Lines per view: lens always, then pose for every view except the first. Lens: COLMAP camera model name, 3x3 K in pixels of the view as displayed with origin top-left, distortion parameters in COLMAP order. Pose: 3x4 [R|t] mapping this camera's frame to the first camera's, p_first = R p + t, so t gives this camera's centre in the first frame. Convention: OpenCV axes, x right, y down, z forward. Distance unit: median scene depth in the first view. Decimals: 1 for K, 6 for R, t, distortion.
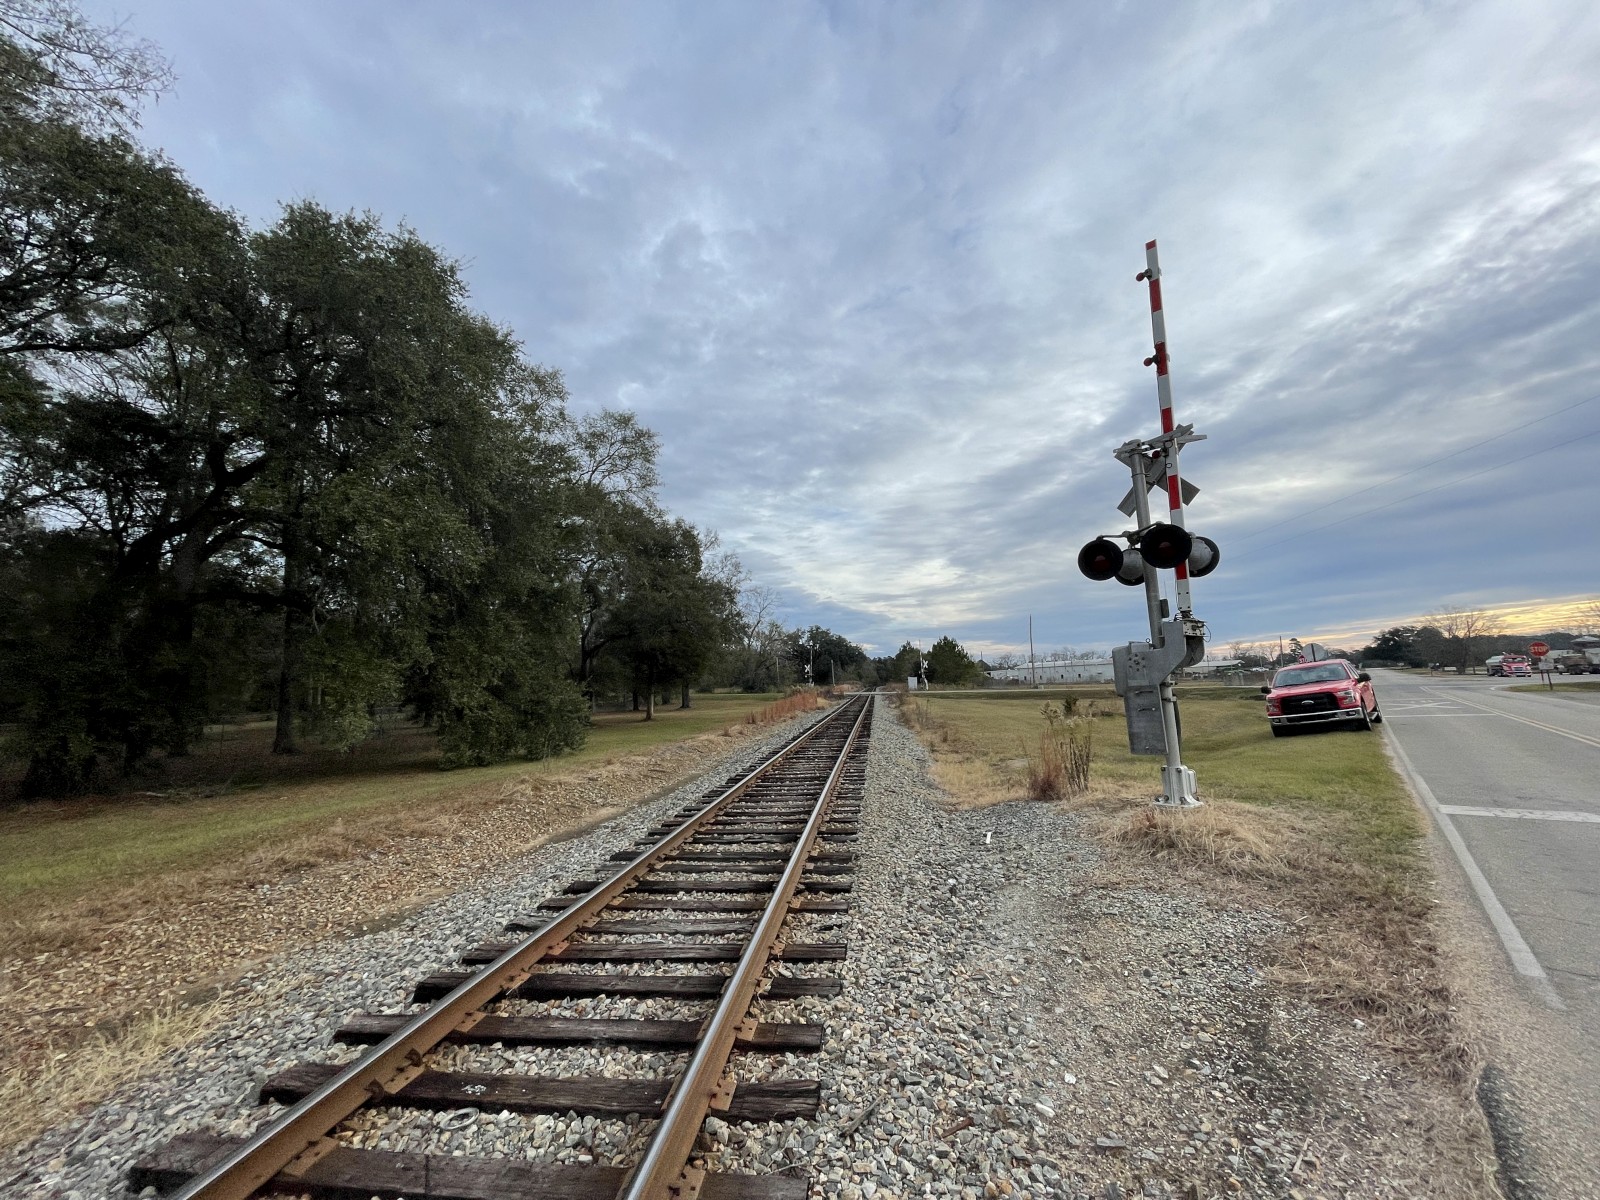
lens RADIAL K [[639.5, 0, 802.9], [0, 639.5, 589.6], [0, 0, 1]] dist [-0.003946, -0.000285]
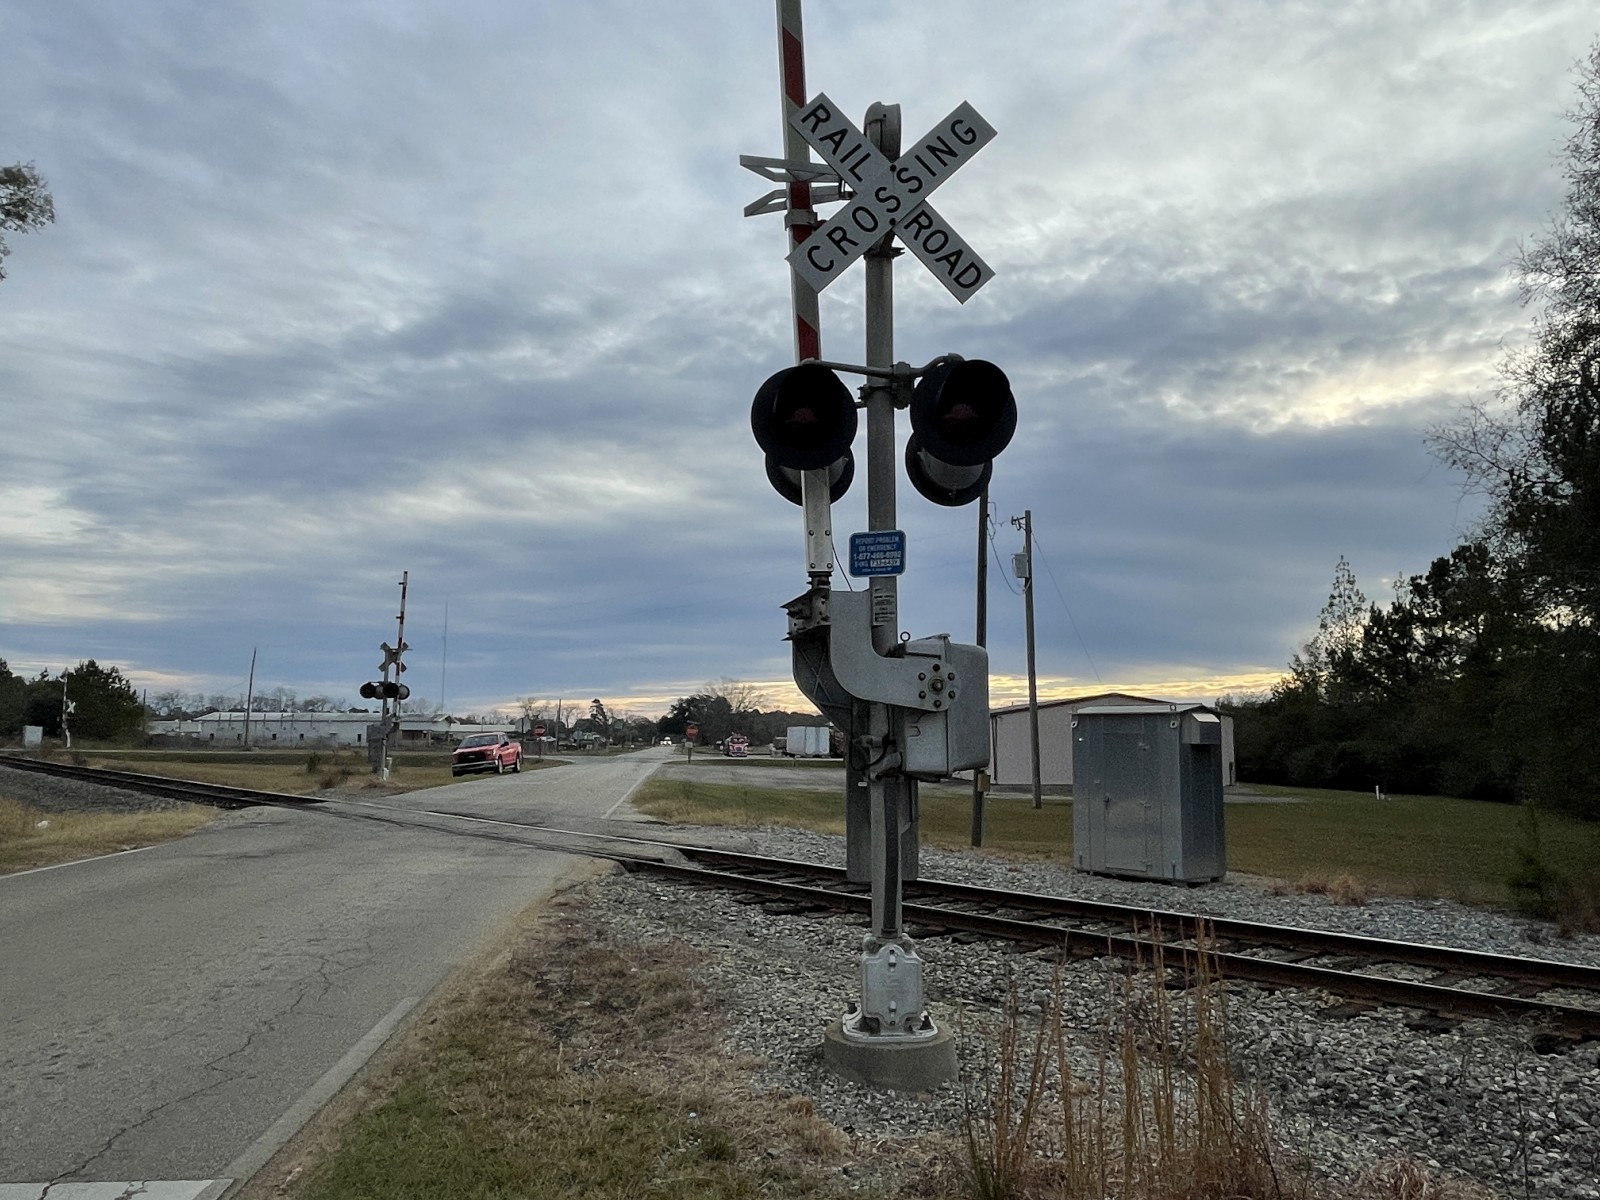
lens RADIAL K [[1123.1, 0, 804.5], [0, 1123.1, 596.1], [0, 0, 1]] dist [-0.001367, -0.001503]
pose [[0.672397, 0.135074, 0.727761, -0.078176], [-0.141387, 0.988543, -0.052844, -0.019807], [-0.726561, -0.067364, 0.683791, -0.154079]]
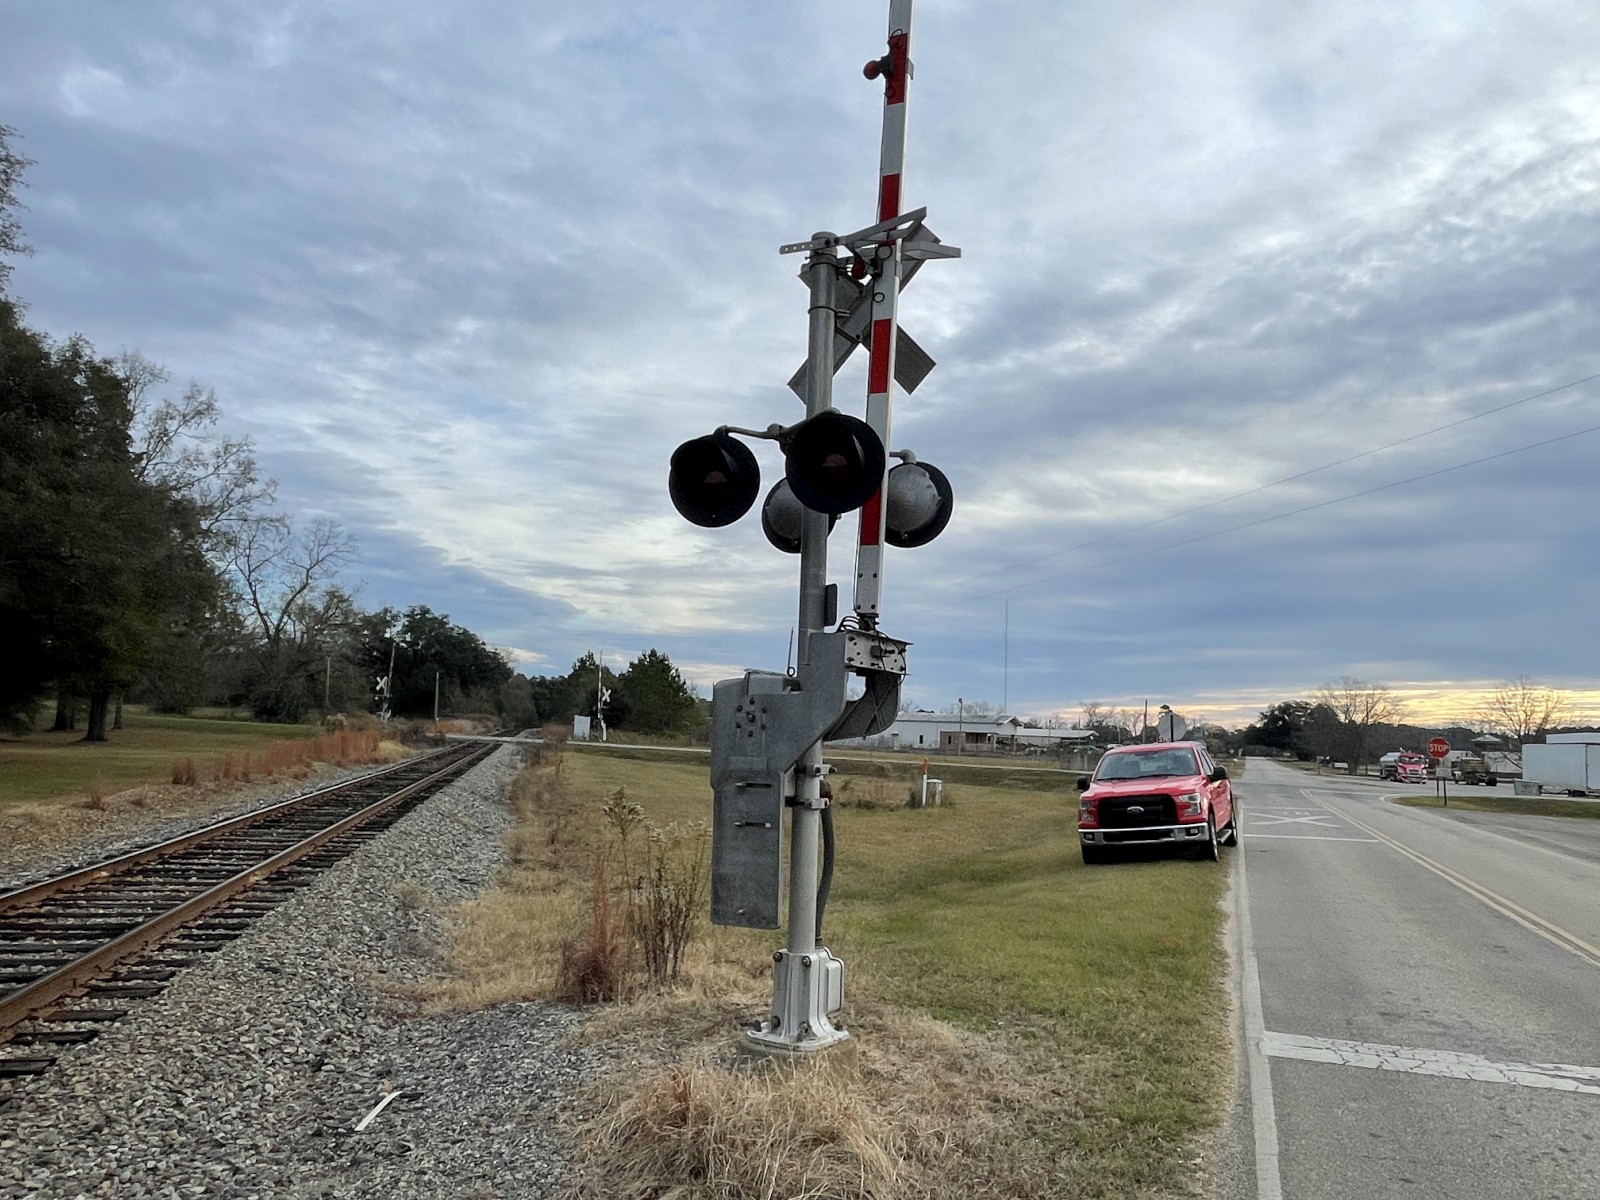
lens RADIAL K [[1123.1, 0, 804.5], [0, 1123.1, 596.1], [0, 0, 1]] dist [-0.001367, -0.001503]
pose [[0.937313, 0.115741, 0.328708, 0.012612], [-0.125254, 0.992094, 0.007839, 0.000861], [-0.325202, -0.048519, 0.944399, 0.011197]]
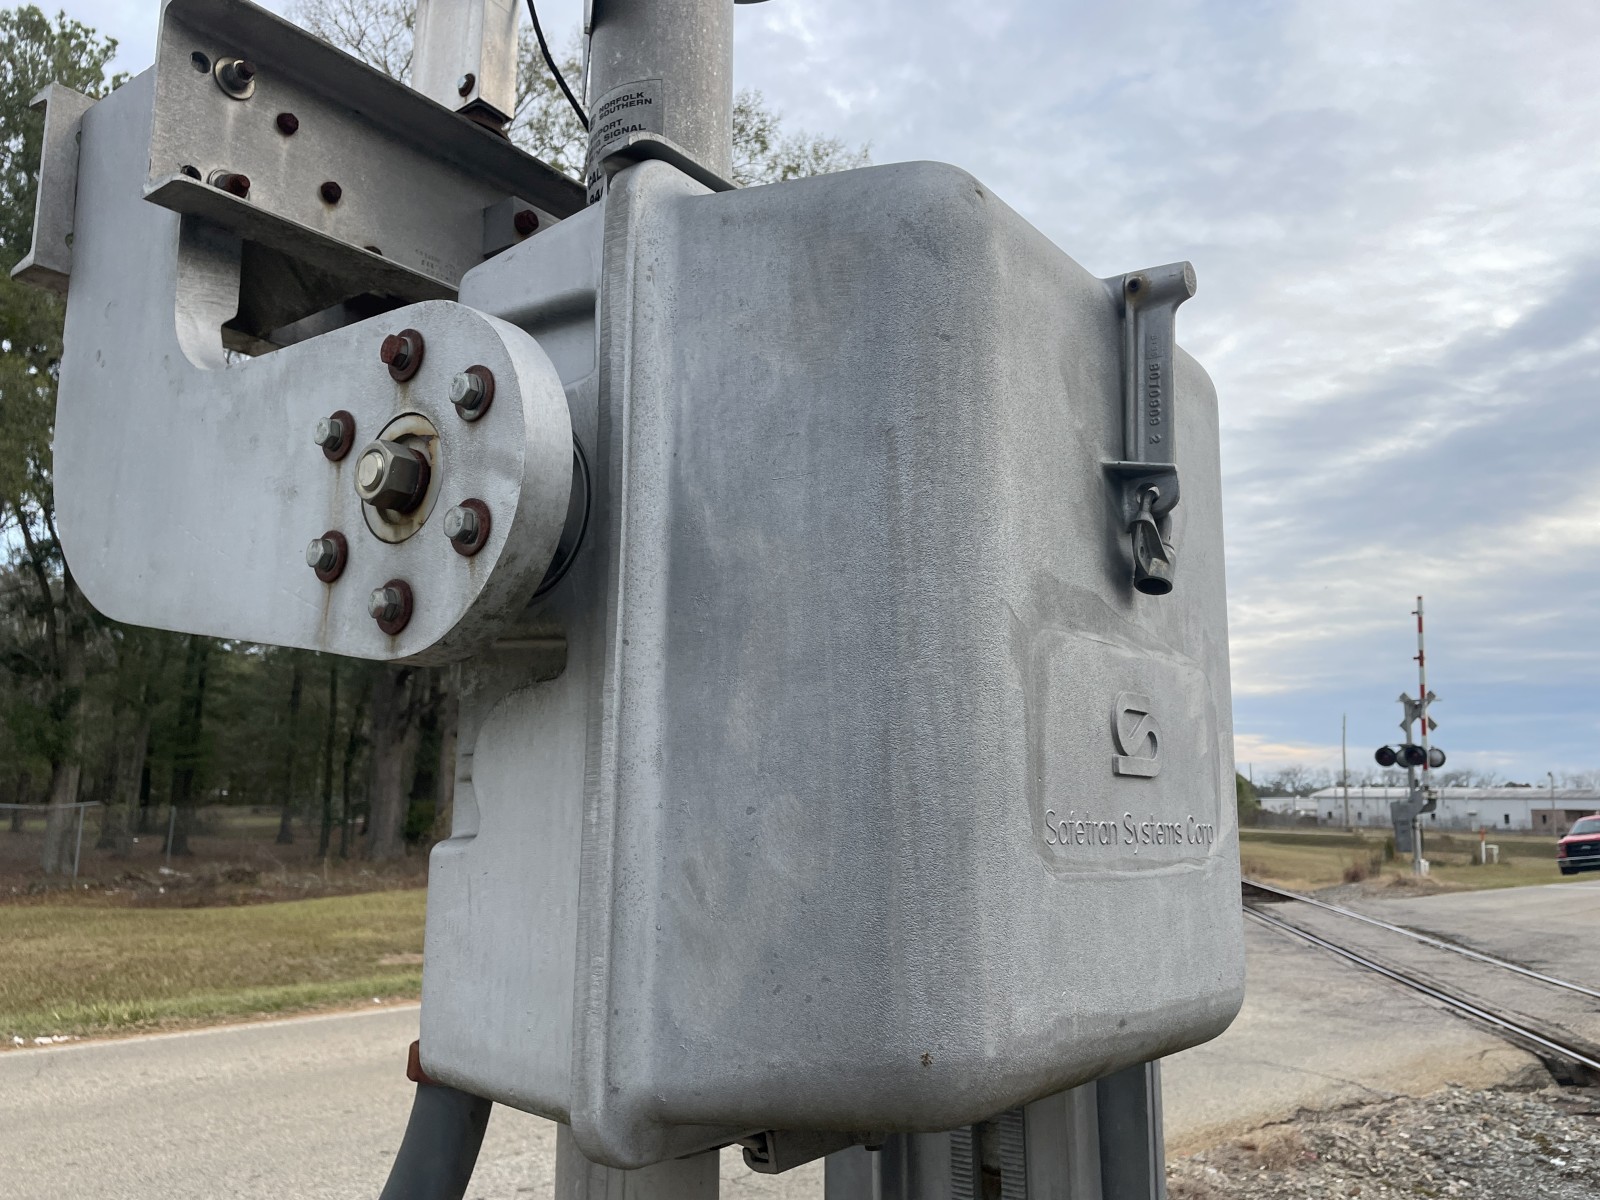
lens RADIAL K [[1229.3, 0, 791.2], [0, 1229.3, 587.5], [0, 0, 1]] dist [0.078542, -0.117602]
pose [[0.995460, 0.041084, -0.085853, -0.049230], [-0.042943, 0.998879, -0.019911, -0.019027], [0.084939, 0.023508, 0.996109, -0.139427]]
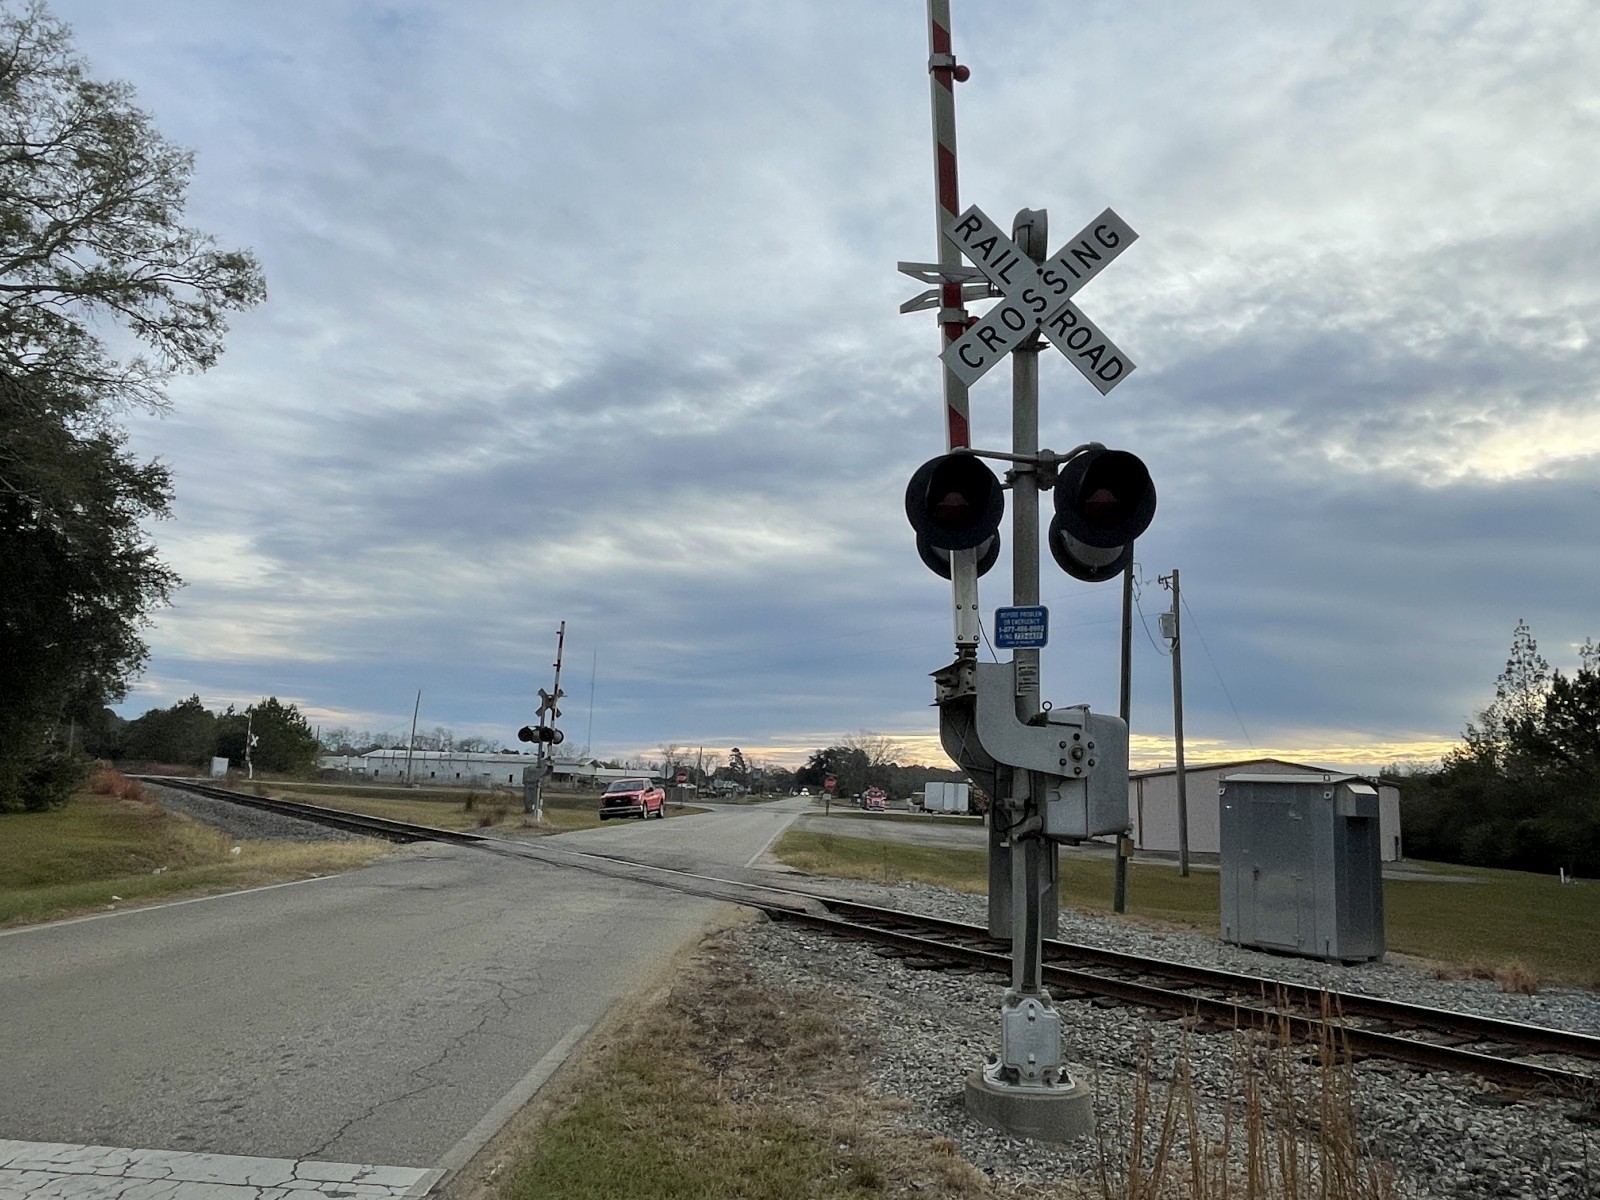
lens RADIAL K [[1123.1, 0, 804.5], [0, 1123.1, 596.1], [0, 0, 1]] dist [-0.001367, -0.001503]
pose [[0.754469, 0.178405, 0.631623, -0.080517], [-0.165972, 0.982930, -0.079381, -0.020141], [-0.635003, -0.044941, 0.771201, -0.155845]]
